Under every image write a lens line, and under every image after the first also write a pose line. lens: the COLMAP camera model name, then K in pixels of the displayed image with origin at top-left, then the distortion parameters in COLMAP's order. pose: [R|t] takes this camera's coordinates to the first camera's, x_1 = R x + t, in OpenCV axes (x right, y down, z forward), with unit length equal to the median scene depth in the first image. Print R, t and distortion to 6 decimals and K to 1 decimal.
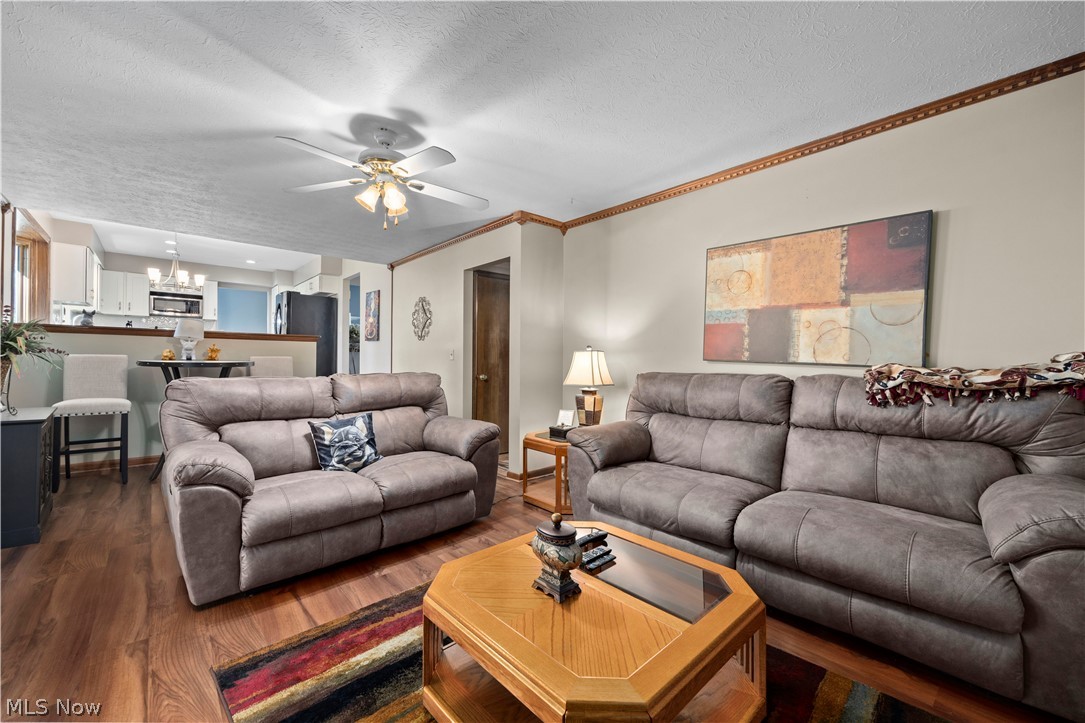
lens RADIAL K [[434.6, 0, 542.5], [0, 434.6, 361.5], [0, 0, 1]] dist [0.001673, 0.000004]
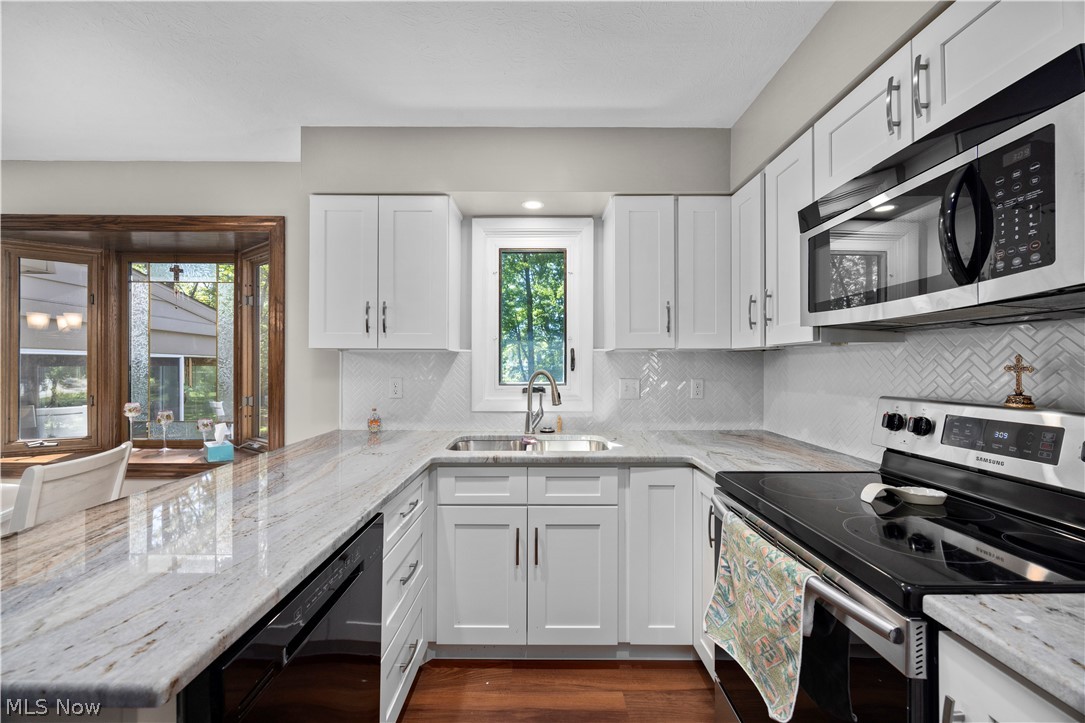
lens RADIAL K [[416.7, 0, 539.1], [0, 416.7, 364.6], [0, 0, 1]] dist [-0.002216, -0.000192]
pose [[-0.682231, -0.015539, -0.730972, -1.960041], [-0.010026, 0.999879, -0.011898, -0.258354], [0.731068, -0.000789, -0.682304, 2.959629]]
